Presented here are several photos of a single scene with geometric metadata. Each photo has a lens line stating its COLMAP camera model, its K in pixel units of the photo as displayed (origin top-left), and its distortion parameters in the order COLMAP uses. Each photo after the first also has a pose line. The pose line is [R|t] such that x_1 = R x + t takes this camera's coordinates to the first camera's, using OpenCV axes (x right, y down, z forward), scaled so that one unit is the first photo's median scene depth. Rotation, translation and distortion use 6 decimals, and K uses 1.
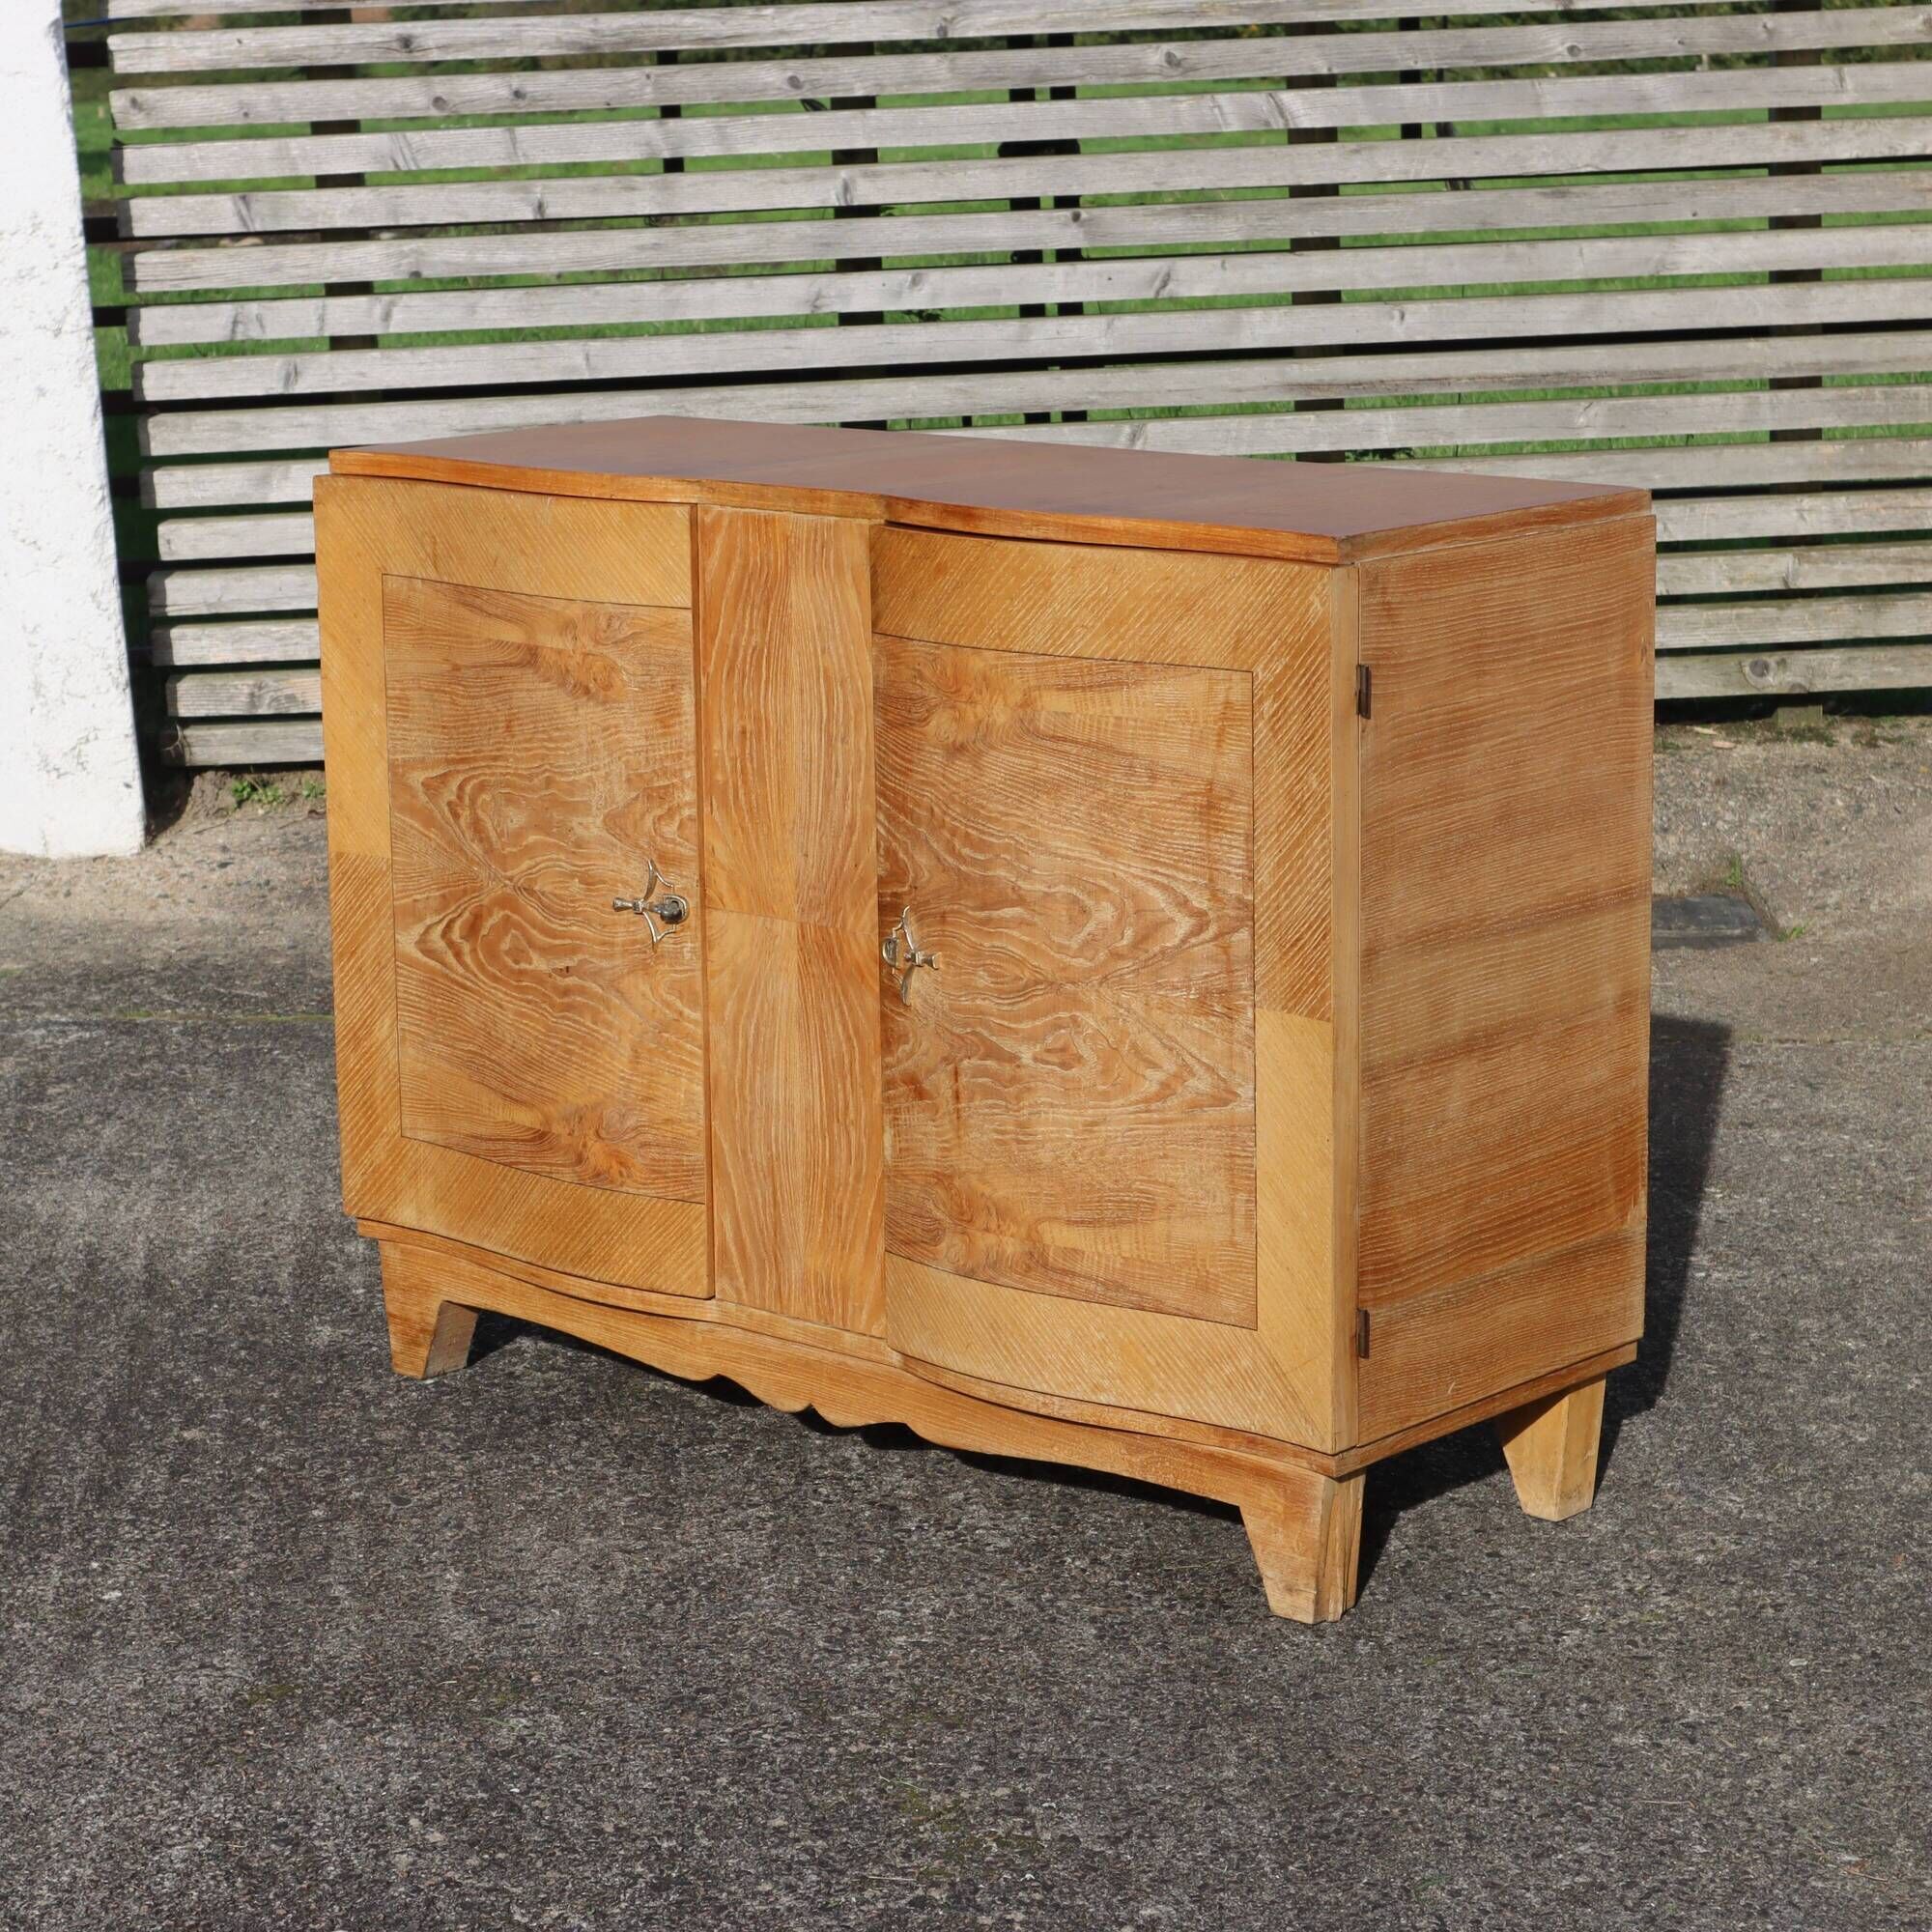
lens RADIAL K [[4914.6, 0, 878.1], [0, 4914.6, 941.6], [0, 0, 1]] dist [0.023013, 0.000000]
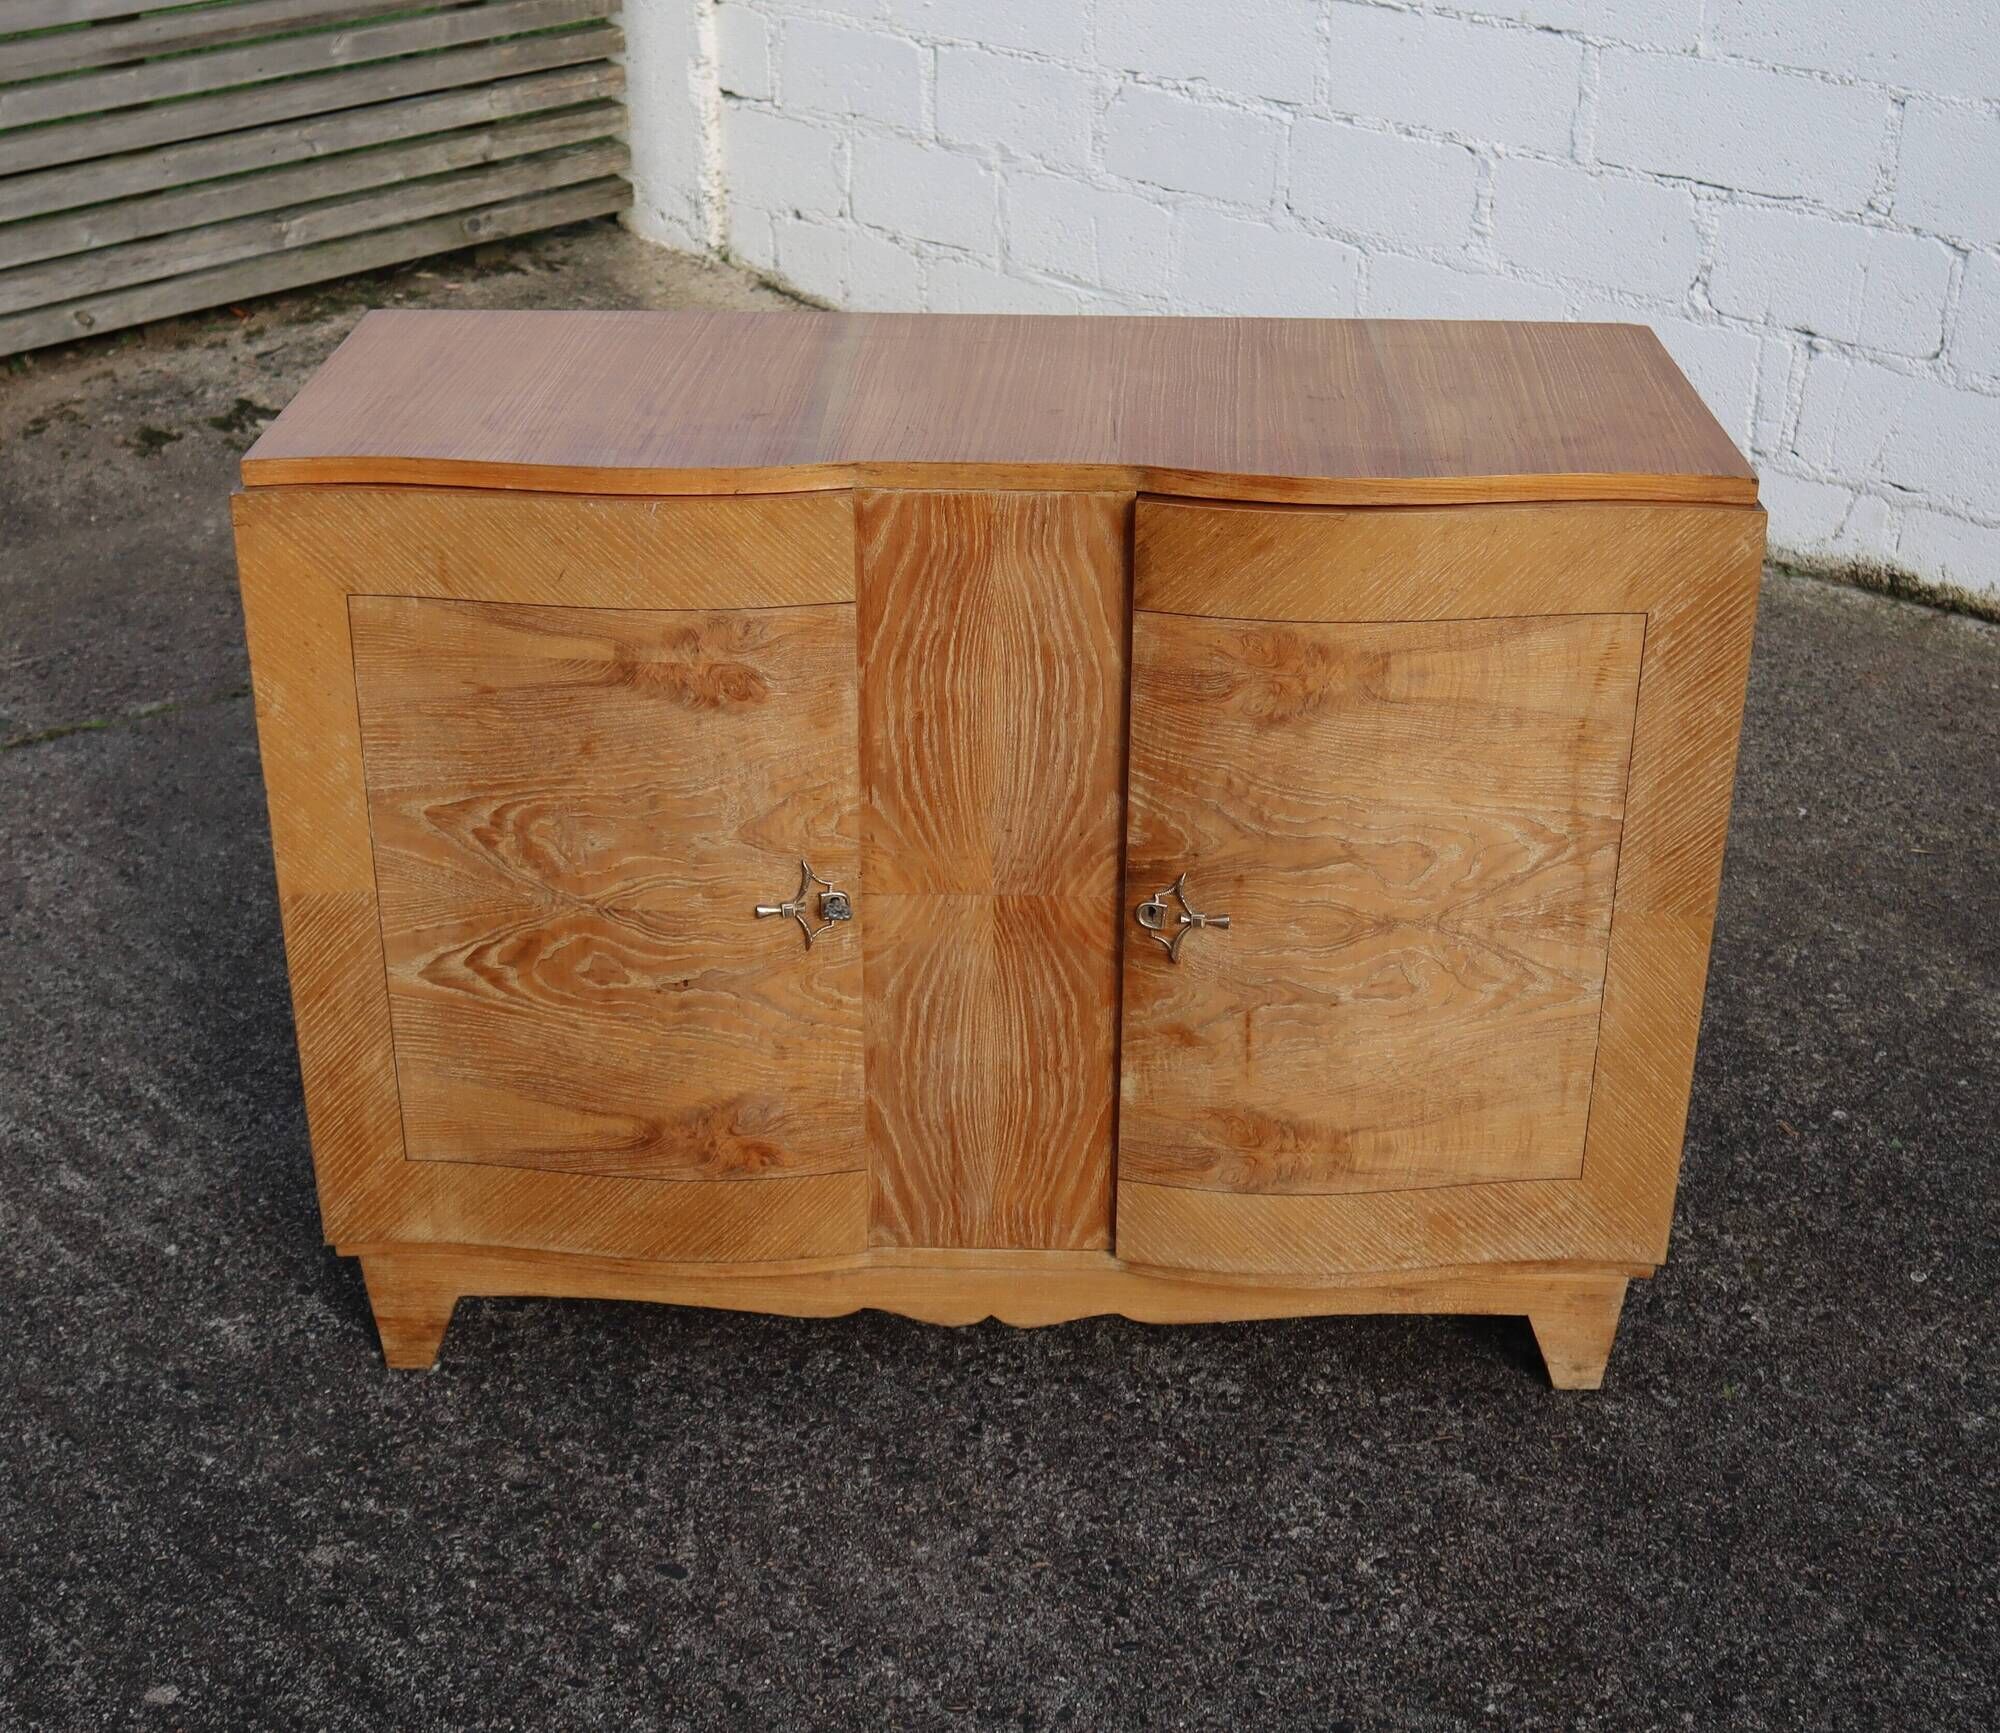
lens RADIAL K [[2706.4, 0, 981.3], [0, 2706.4, 756.7], [0, 0, 1]] dist [-0.087124, 0.000000]
pose [[0.747402, -0.267964, 0.607935, -0.327496], [0.116782, 0.953794, 0.276838, -0.173663], [-0.654028, -0.135913, 0.744161, 0.602366]]
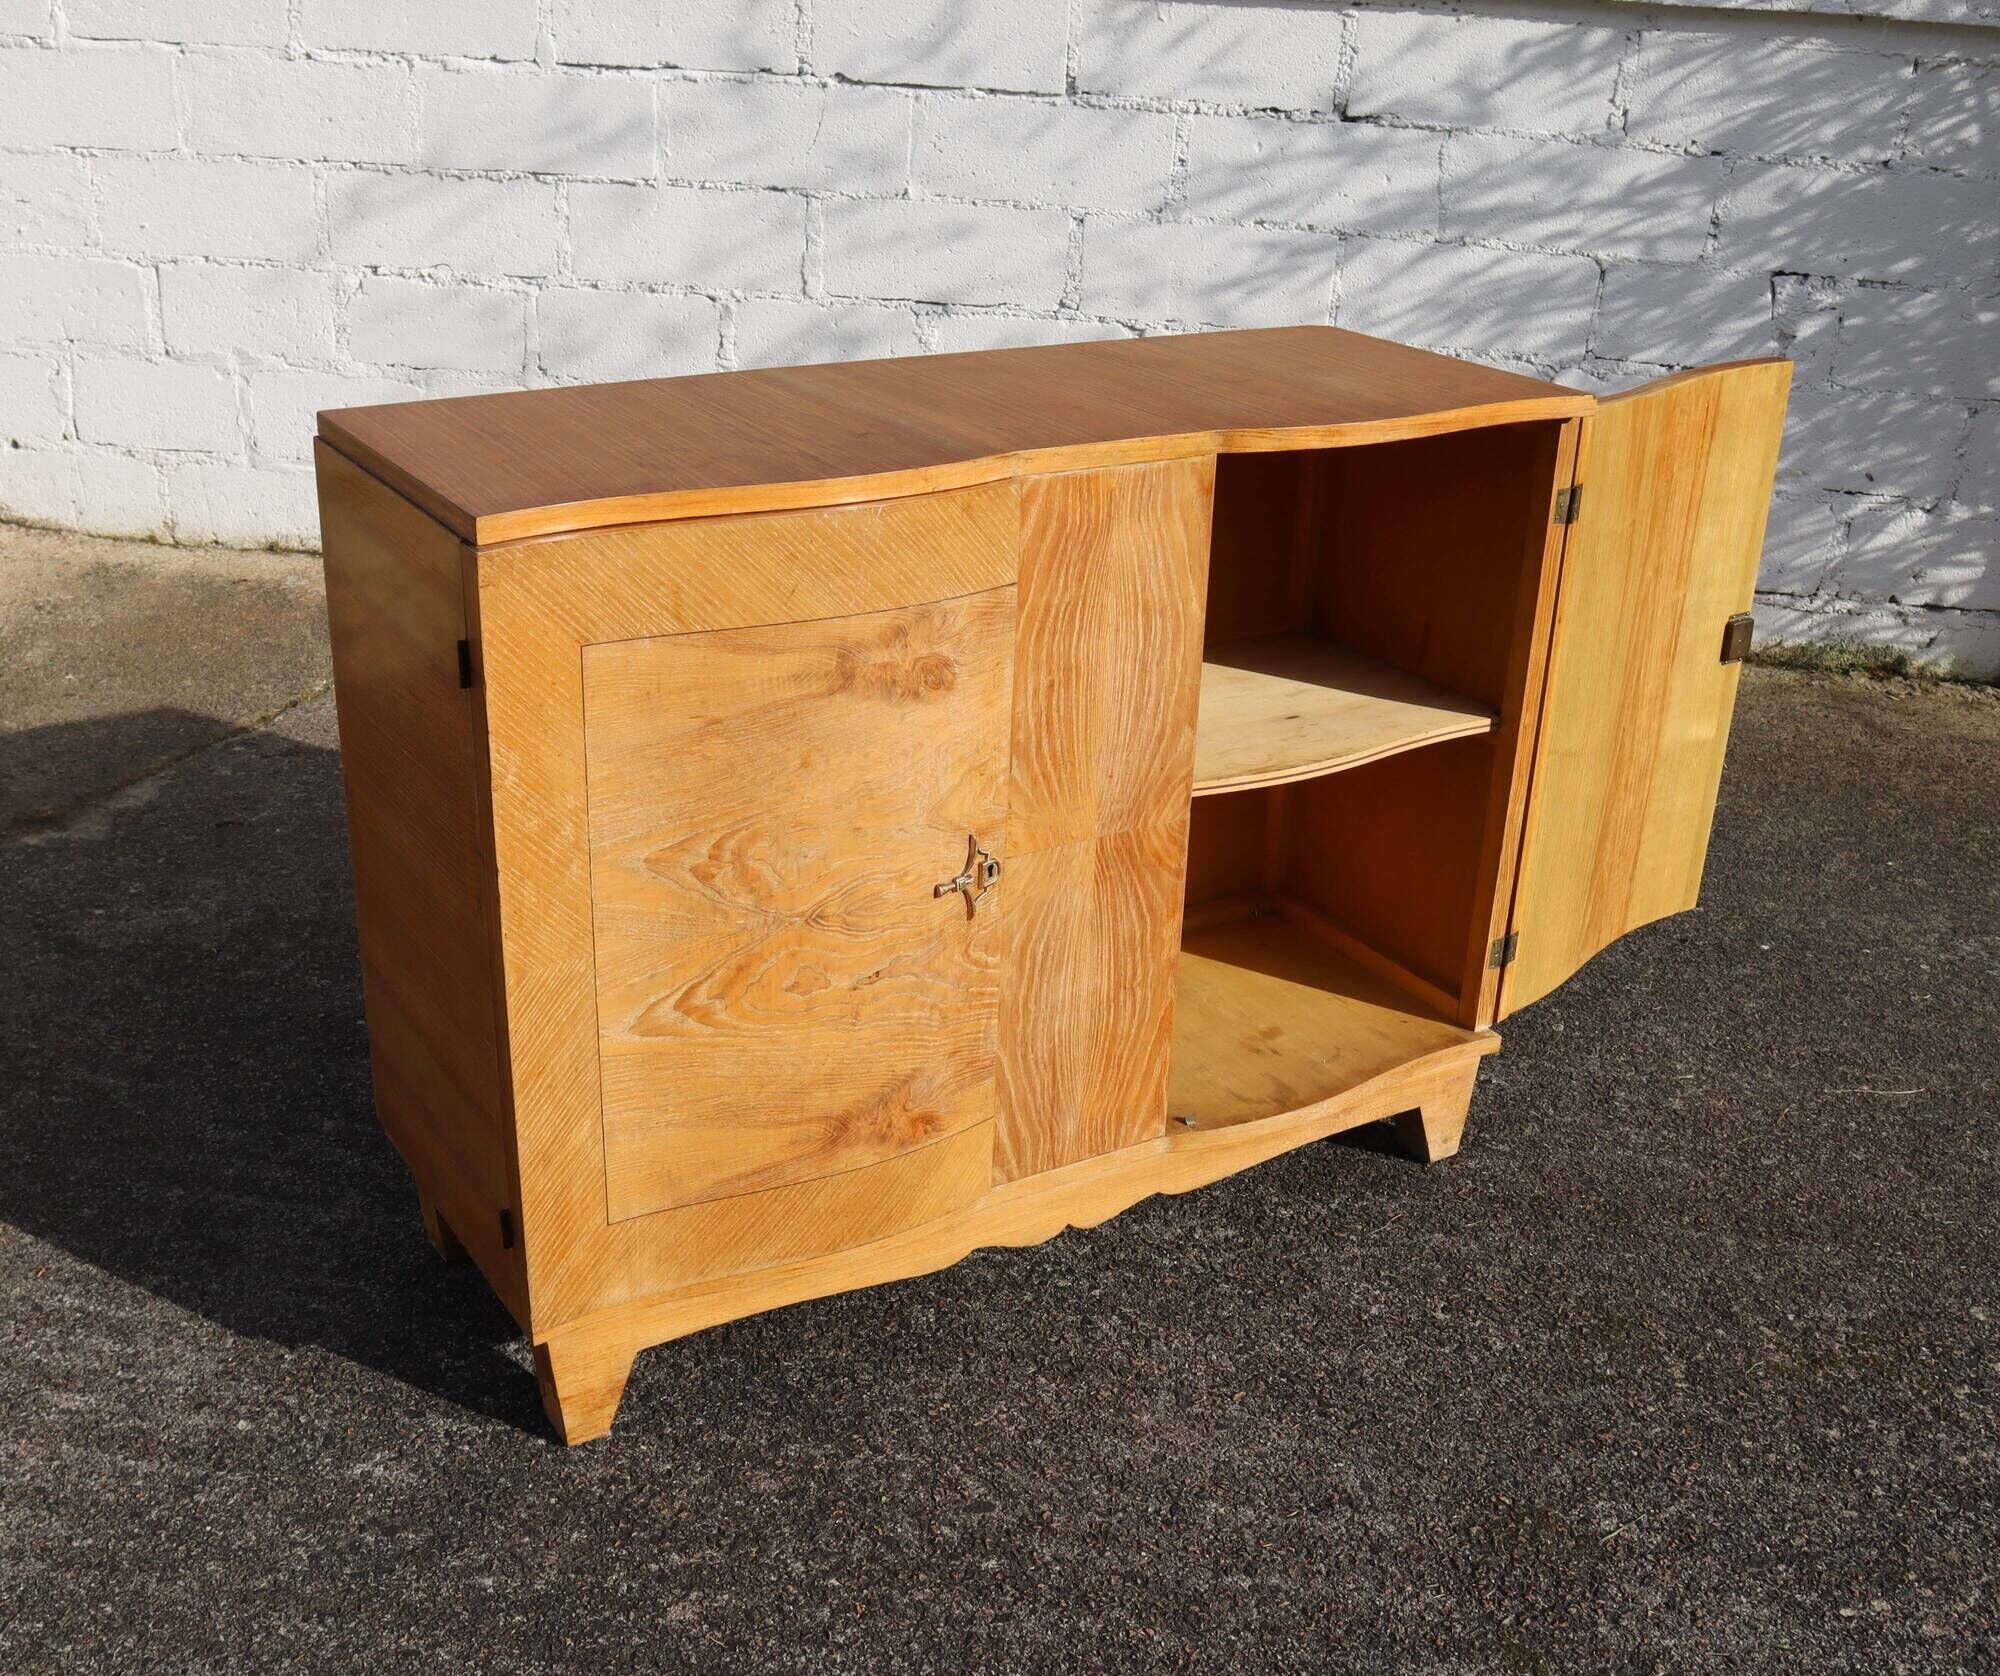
lens RADIAL K [[2188.4, 0, 936.0], [0, 2188.4, 966.9], [0, 0, 1]] dist [-0.083264, 0.000000]
pose [[0.275377, -0.402809, 0.872876, -0.455295], [0.159702, 0.914534, 0.371650, -0.161709], [-0.947978, 0.037056, 0.316171, 0.867580]]
